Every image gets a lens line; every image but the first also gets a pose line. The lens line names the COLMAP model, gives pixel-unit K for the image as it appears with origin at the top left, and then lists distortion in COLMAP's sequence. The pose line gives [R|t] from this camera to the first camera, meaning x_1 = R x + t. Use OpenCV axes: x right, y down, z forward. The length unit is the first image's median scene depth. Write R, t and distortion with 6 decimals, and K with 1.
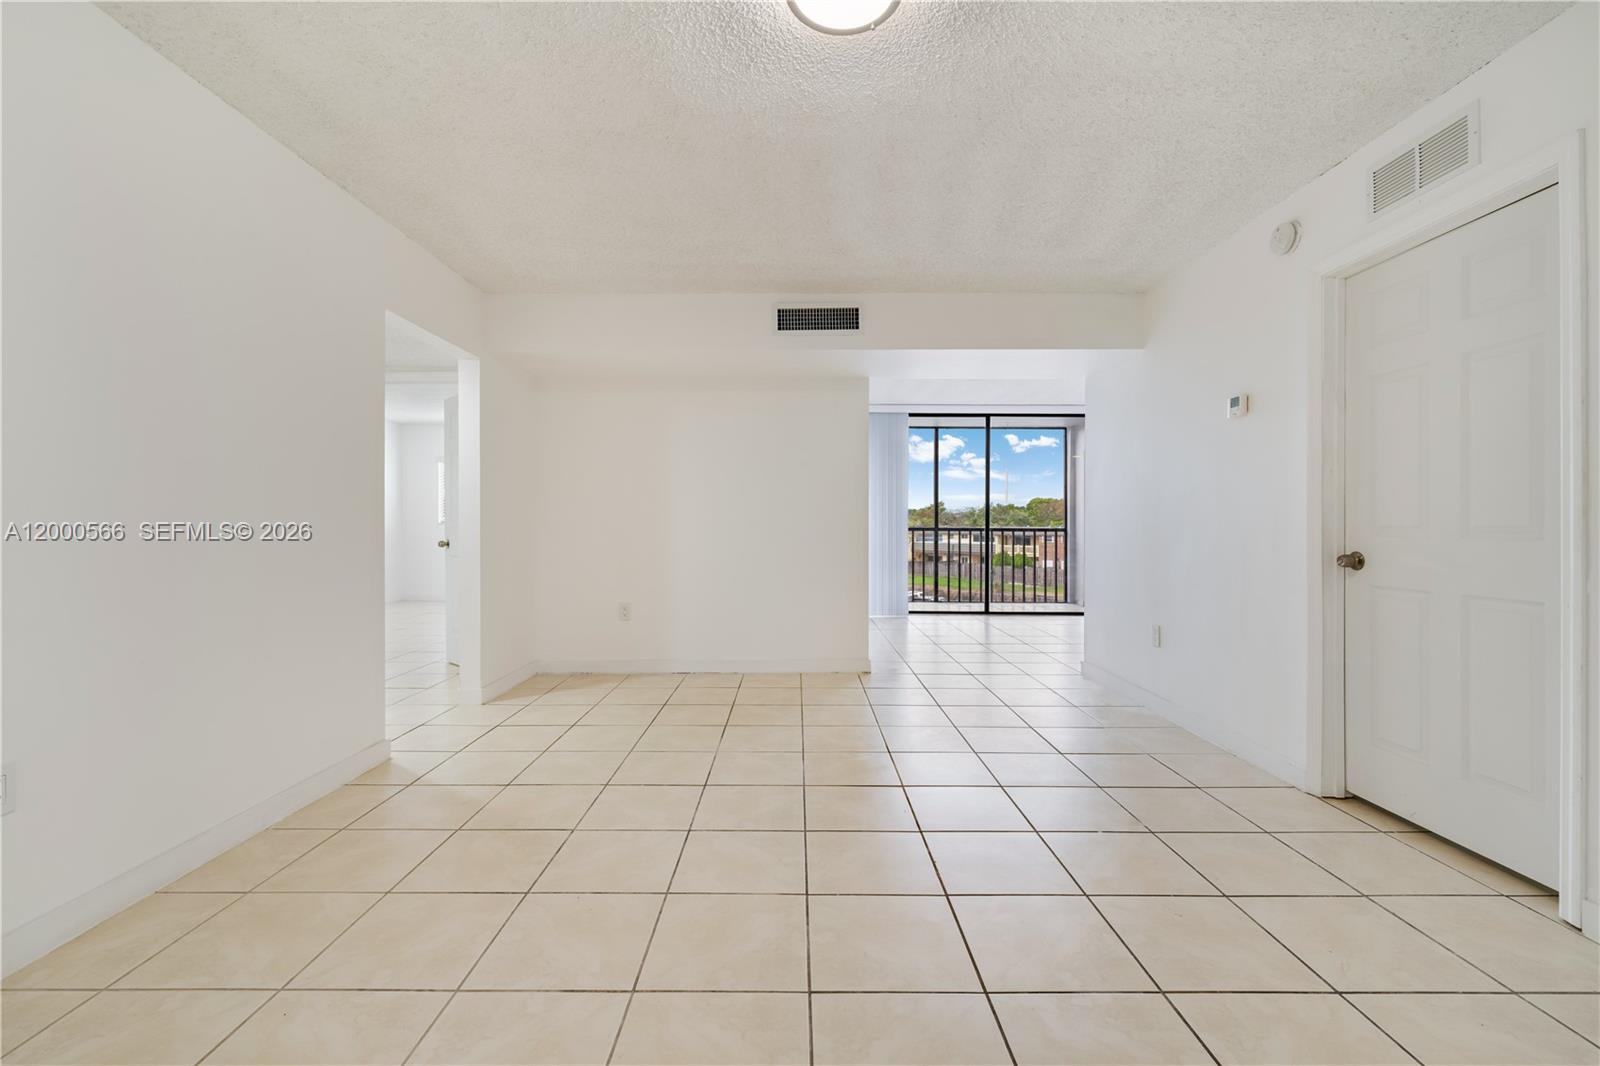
lens RADIAL K [[660.0, 0, 800.0], [0, 660.0, 529.5], [0, 0, 1]] dist [0.005160, -0.000122]
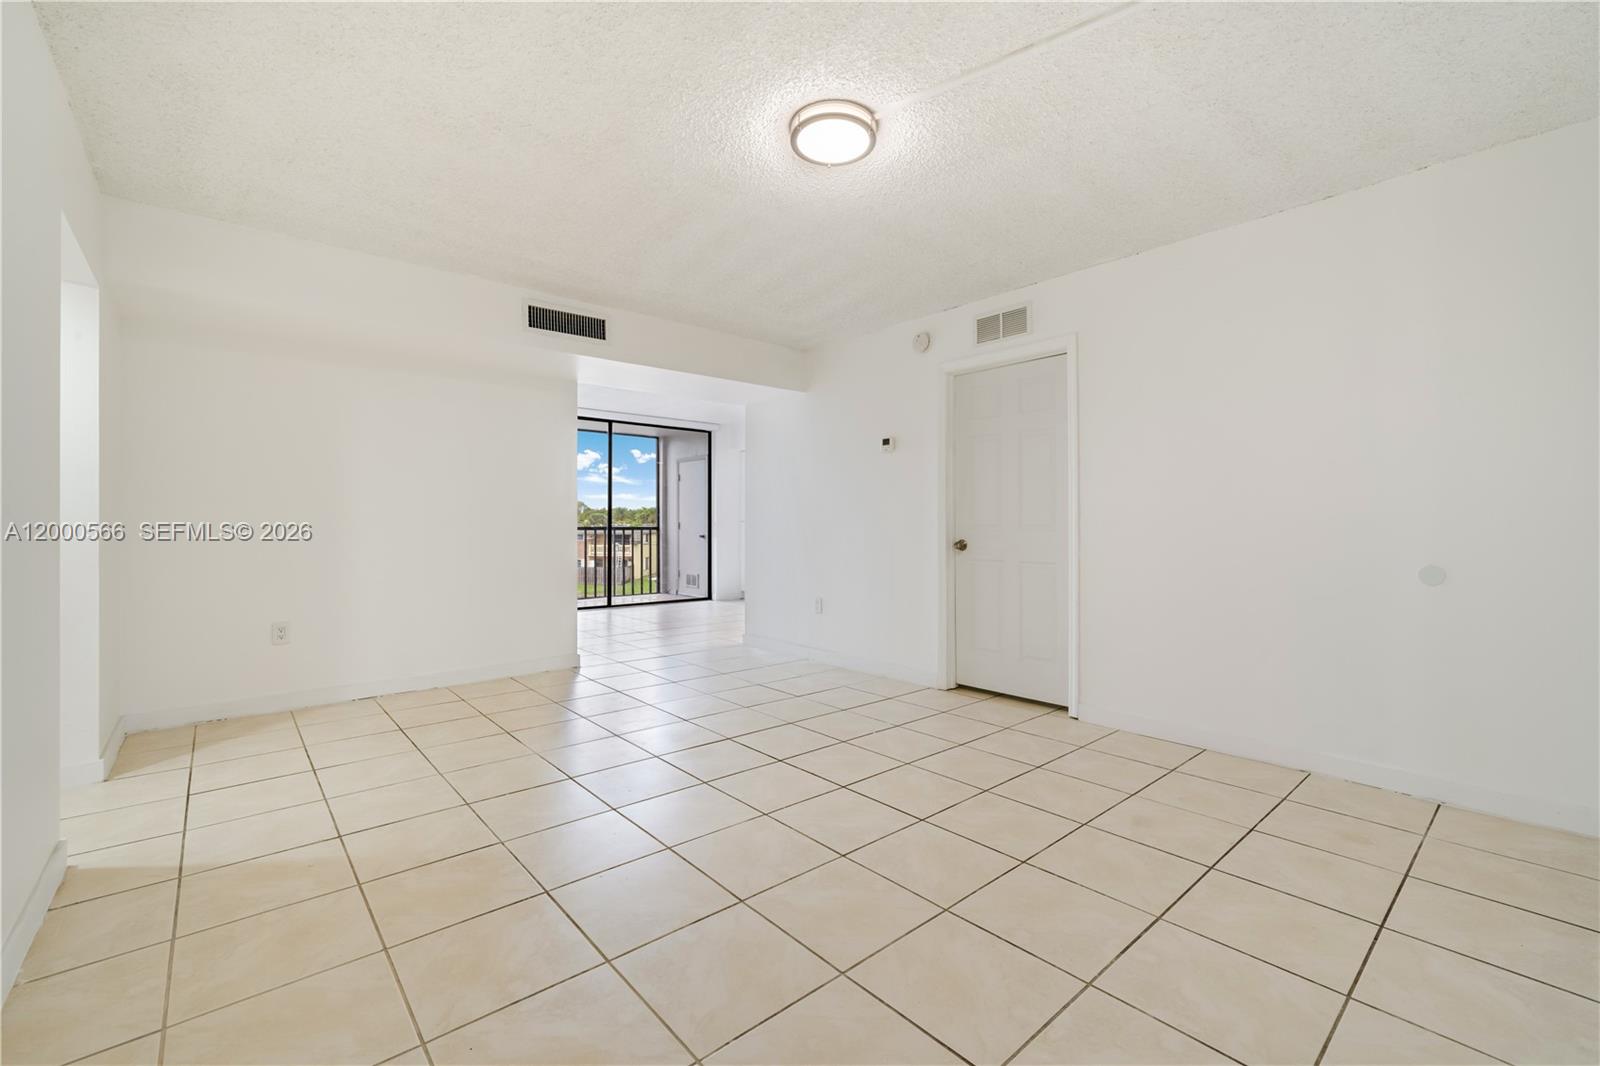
lens RADIAL K [[660.0, 0, 783.3], [0, 660.0, 528.1], [0, 0, 1]] dist [0.005160, -0.000122]
pose [[0.771089, -0.005381, 0.636704, -0.181350], [0.005677, 0.999983, 0.001576, -0.000384], [-0.636702, 0.002399, 0.771106, -0.000820]]
